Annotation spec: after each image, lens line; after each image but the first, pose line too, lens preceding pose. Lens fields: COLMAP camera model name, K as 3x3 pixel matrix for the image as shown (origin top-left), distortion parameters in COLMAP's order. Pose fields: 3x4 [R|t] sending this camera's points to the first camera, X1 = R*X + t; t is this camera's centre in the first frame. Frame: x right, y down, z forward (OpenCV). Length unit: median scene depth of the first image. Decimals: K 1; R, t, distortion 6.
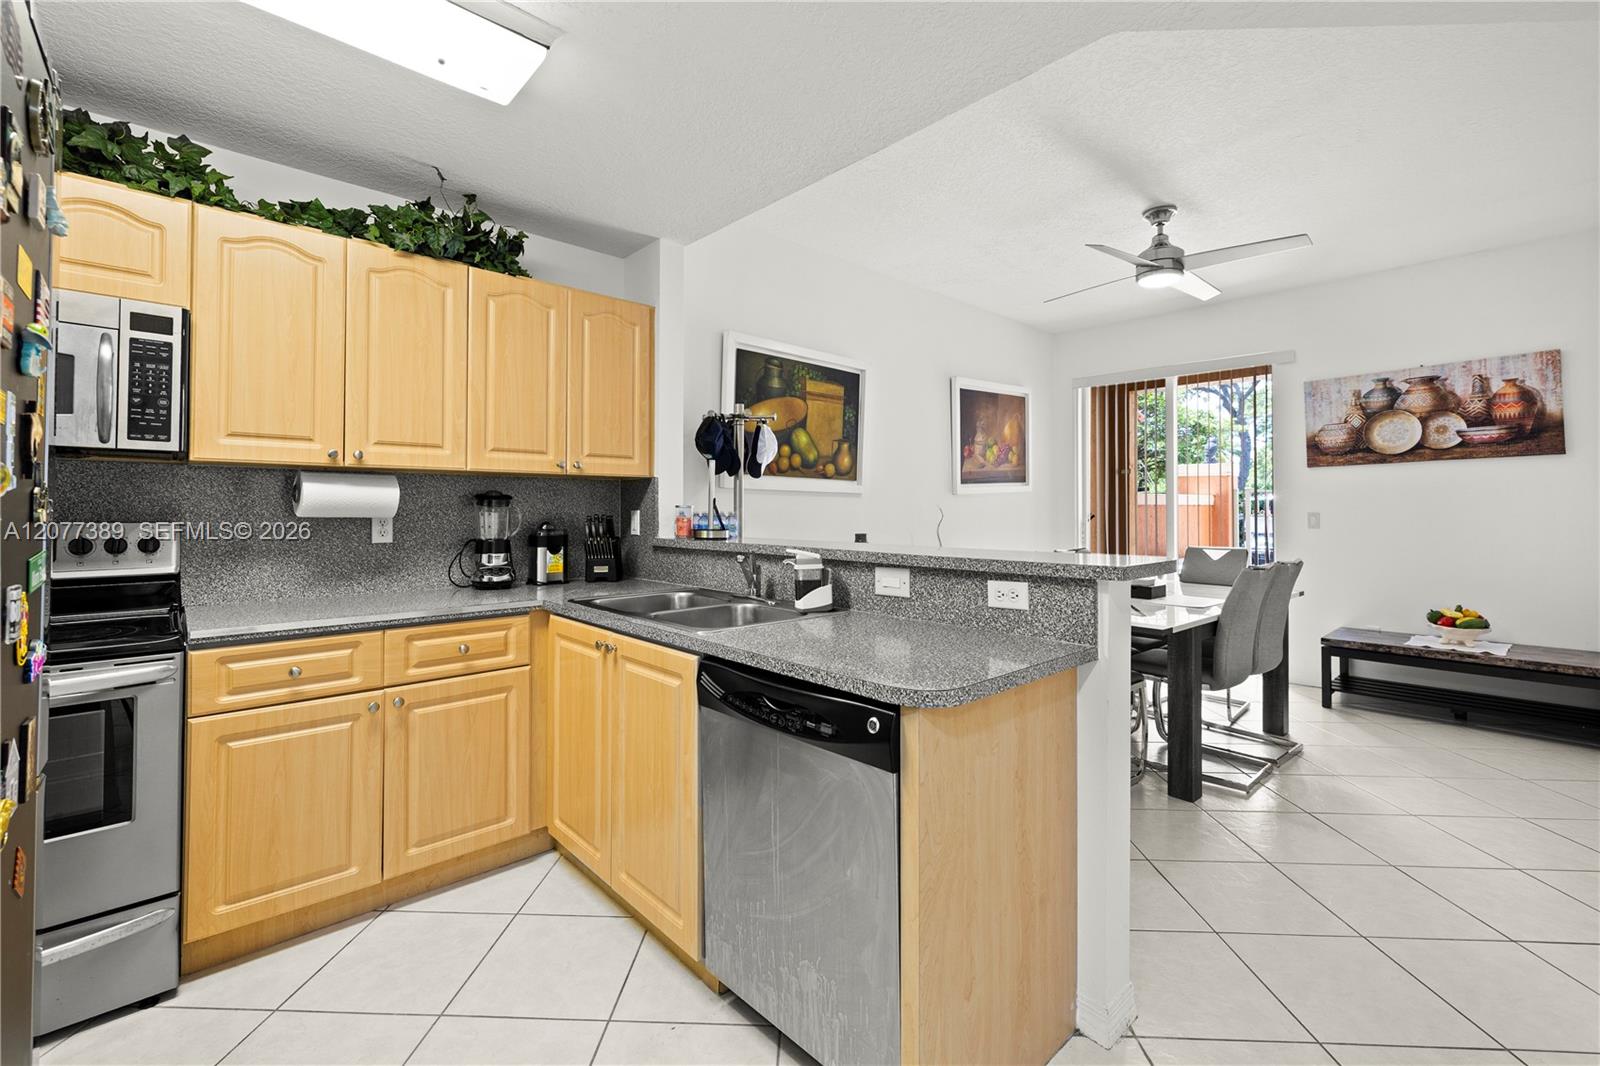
lens RADIAL K [[677.6, 0, 780.1], [0, 677.6, 498.2], [0, 0, 1]] dist [0.003222, 0.000234]
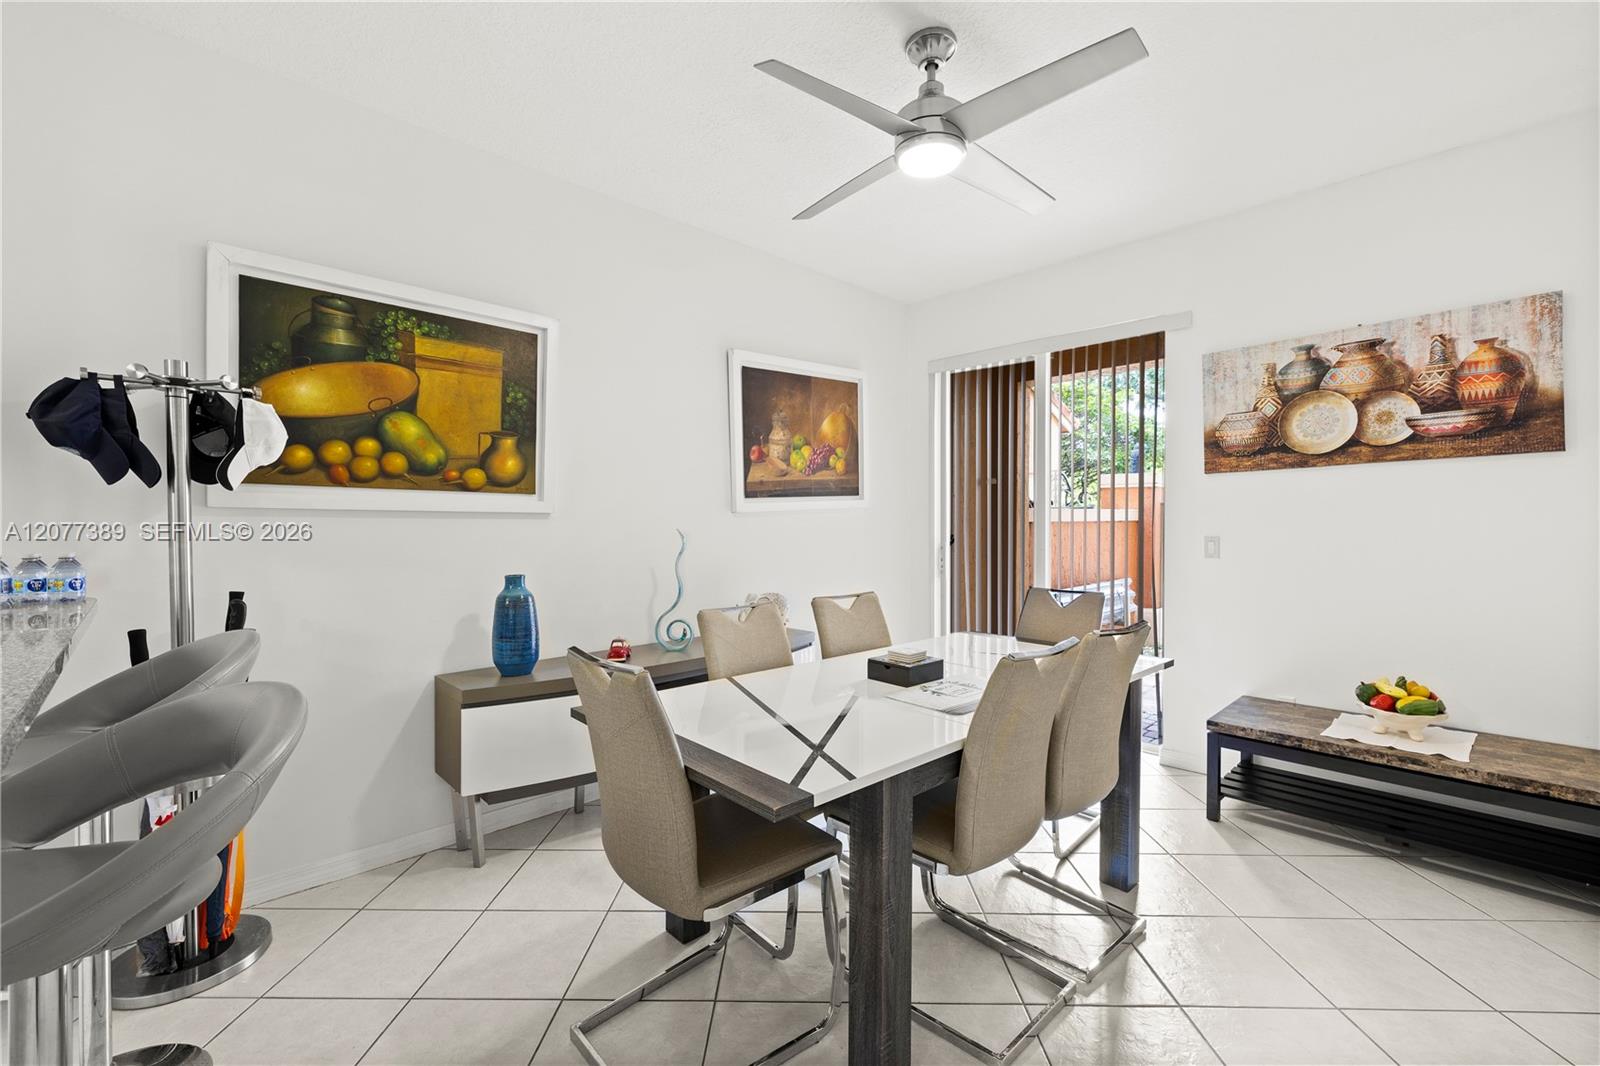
lens RADIAL K [[677.6, 0, 770.0], [0, 677.6, 532.7], [0, 0, 1]] dist [0.003222, 0.000234]
pose [[0.999684, -0.004234, 0.024765, 0.355587], [0.003453, 0.999497, 0.031518, -0.008646], [-0.024886, -0.031423, 0.999196, 0.346330]]
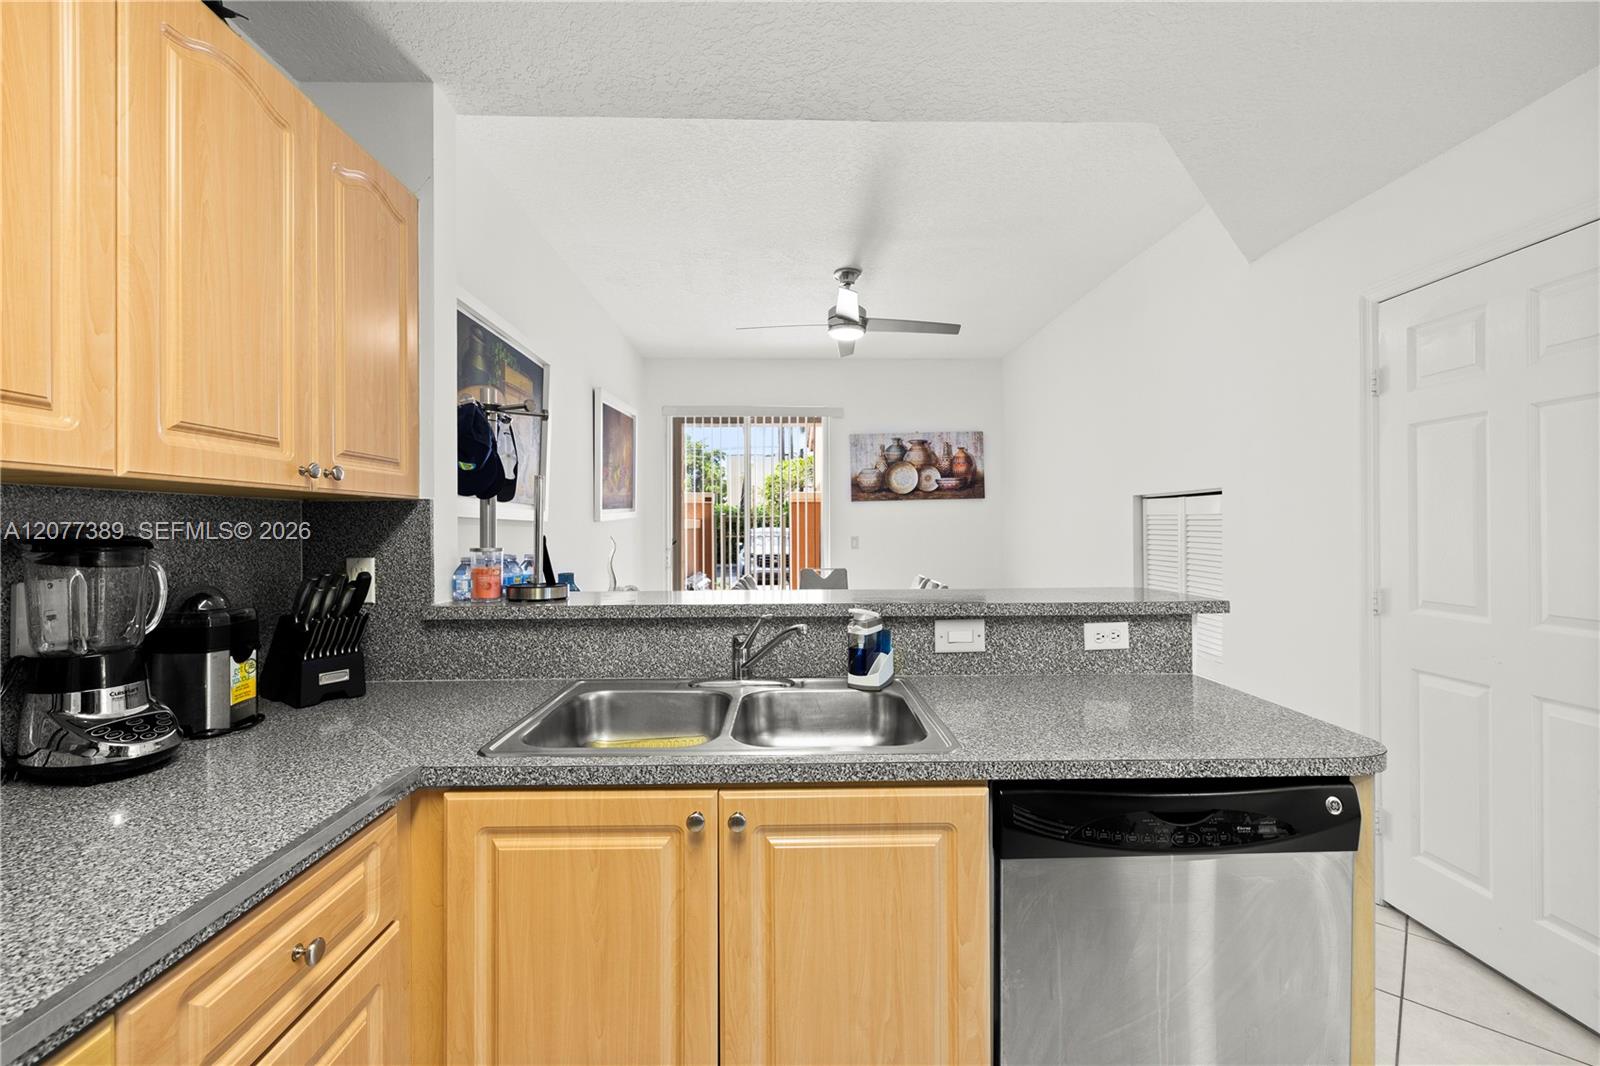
lens RADIAL K [[677.6, 0, 799.7], [0, 677.6, 524.9], [0, 0, 1]] dist [0.003222, 0.000234]
pose [[0.654511, -0.001484, 0.756051, -0.302319], [-0.005523, 0.999962, 0.006744, -0.011224], [-0.756032, -0.008590, 0.654478, 0.286703]]
